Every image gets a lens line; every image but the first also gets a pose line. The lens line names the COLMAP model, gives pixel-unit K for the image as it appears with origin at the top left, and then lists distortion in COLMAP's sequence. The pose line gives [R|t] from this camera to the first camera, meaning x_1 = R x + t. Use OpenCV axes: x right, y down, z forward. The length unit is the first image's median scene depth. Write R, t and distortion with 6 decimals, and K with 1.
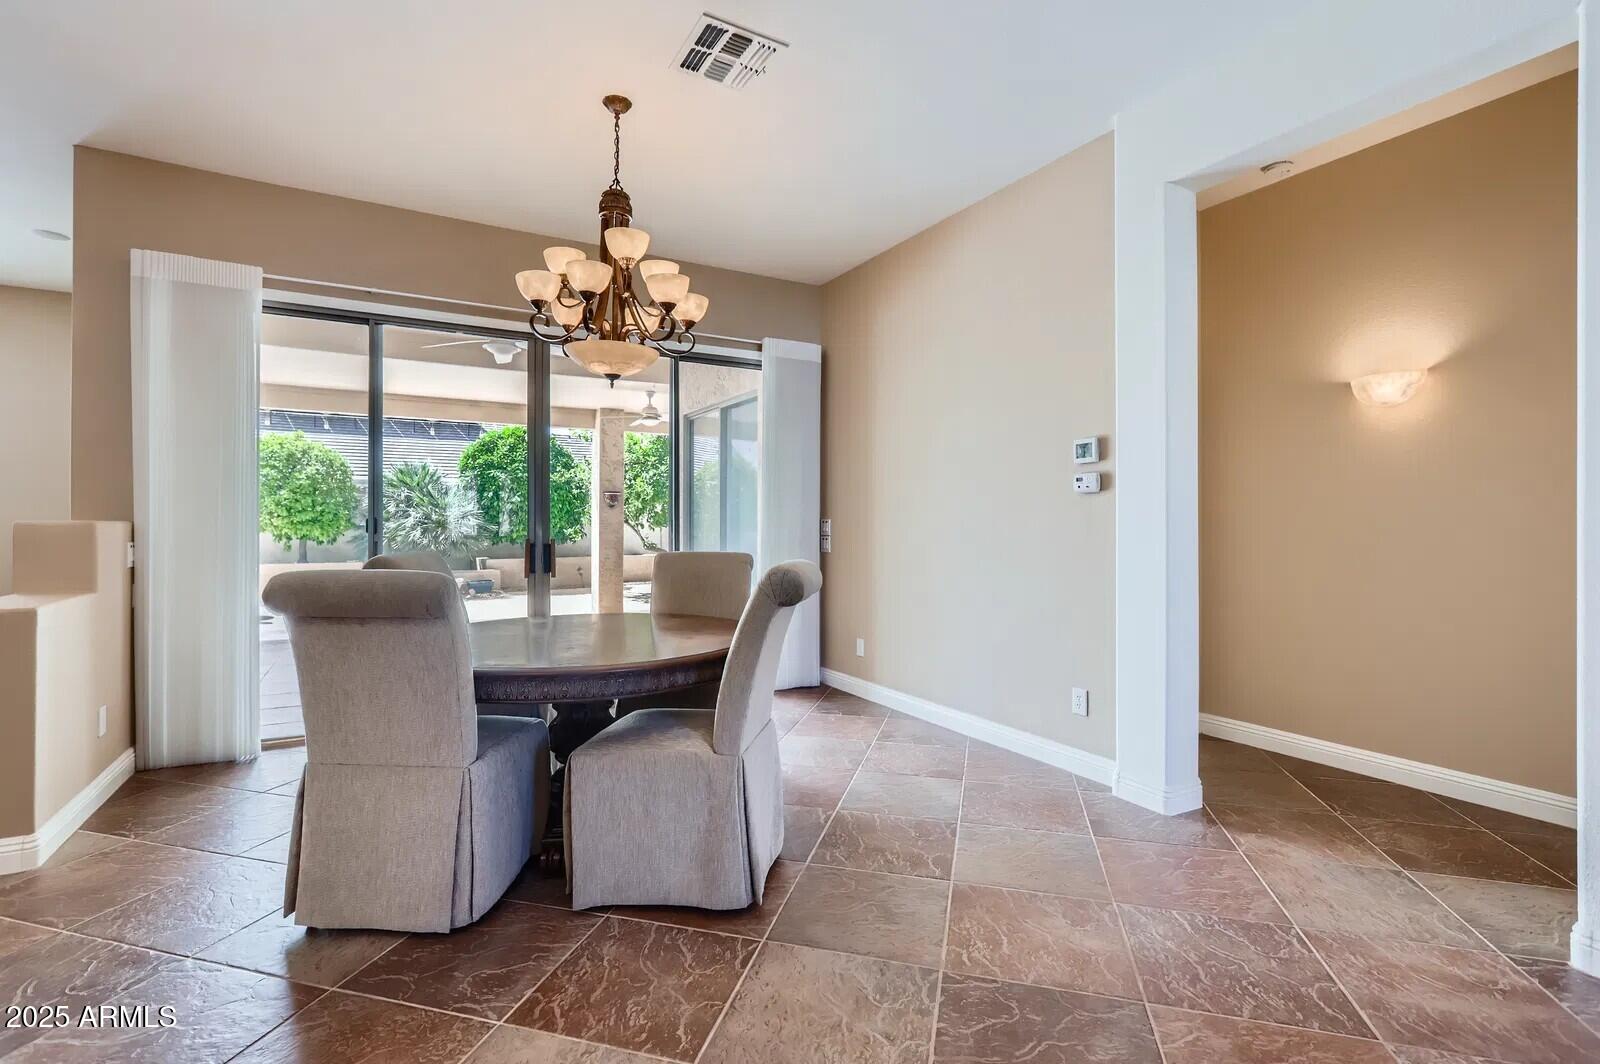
lens RADIAL K [[716.0, 0, 790.8], [0, 716.0, 527.1], [0, 0, 1]] dist [-0.002768, -0.000053]
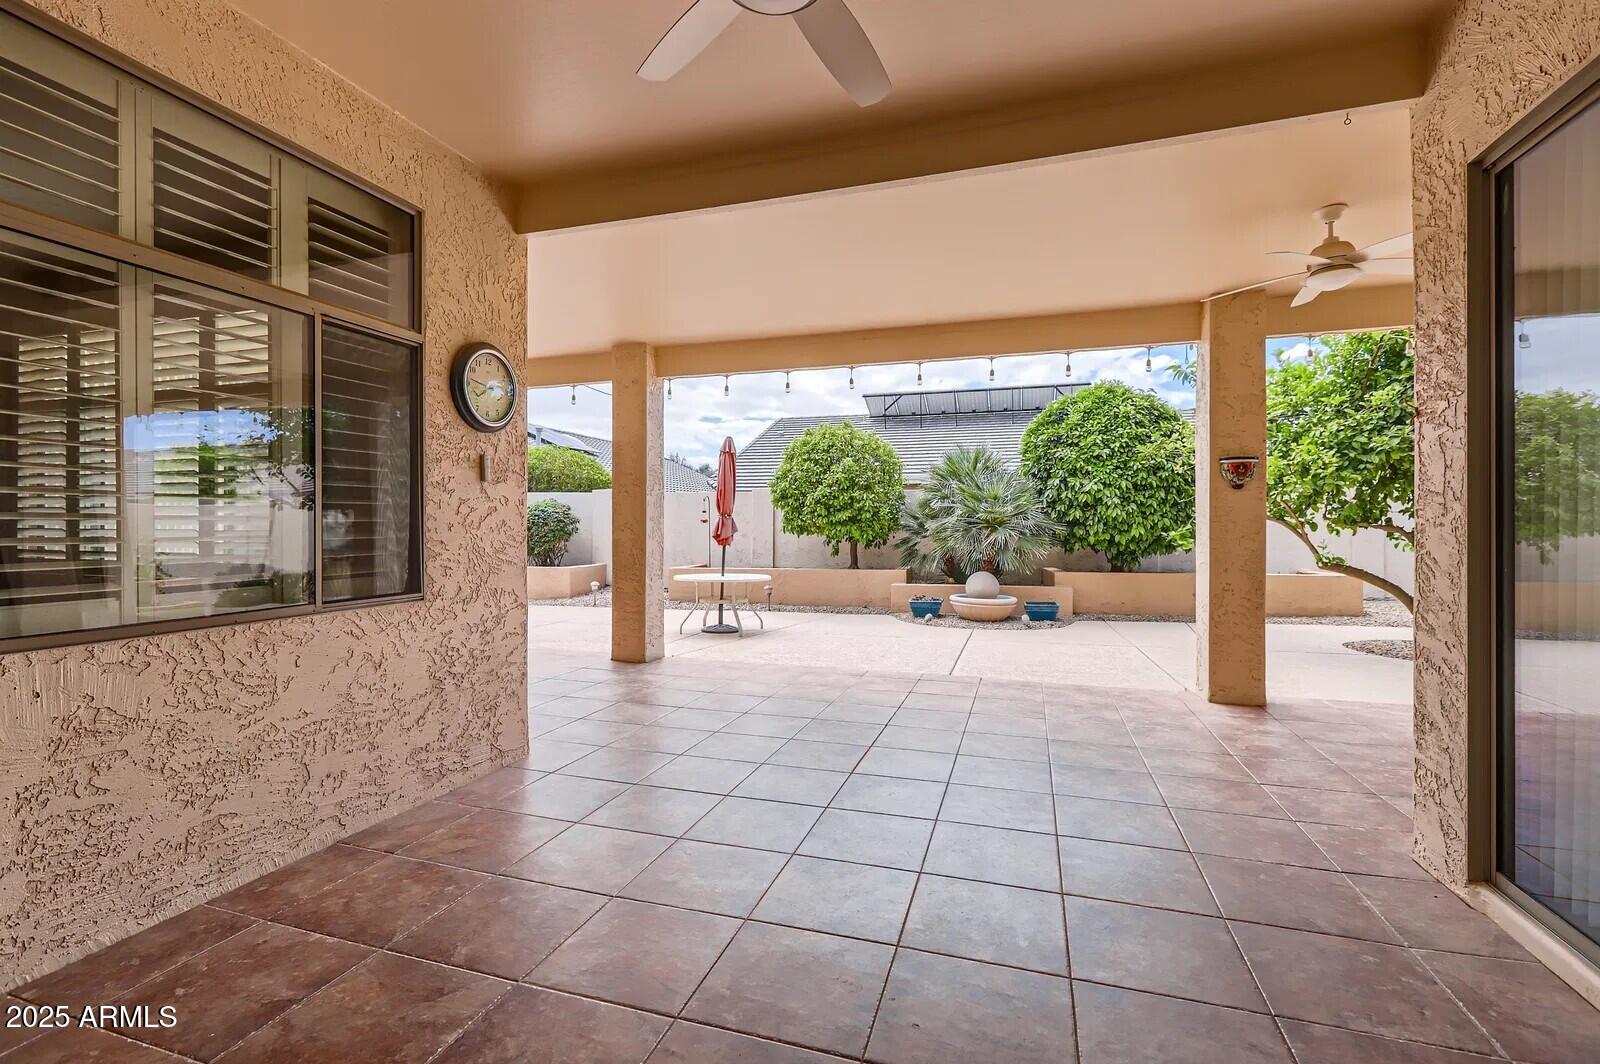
lens RADIAL K [[716.0, 0, 790.8], [0, 716.0, 527.1], [0, 0, 1]] dist [-0.002768, -0.000053]
pose [[0.668709, 0.000188, -0.743525, -0.069590], [-0.000575, 1.000000, -0.000265, -0.000327], [0.743524, 0.000604, 0.668709, 0.344966]]
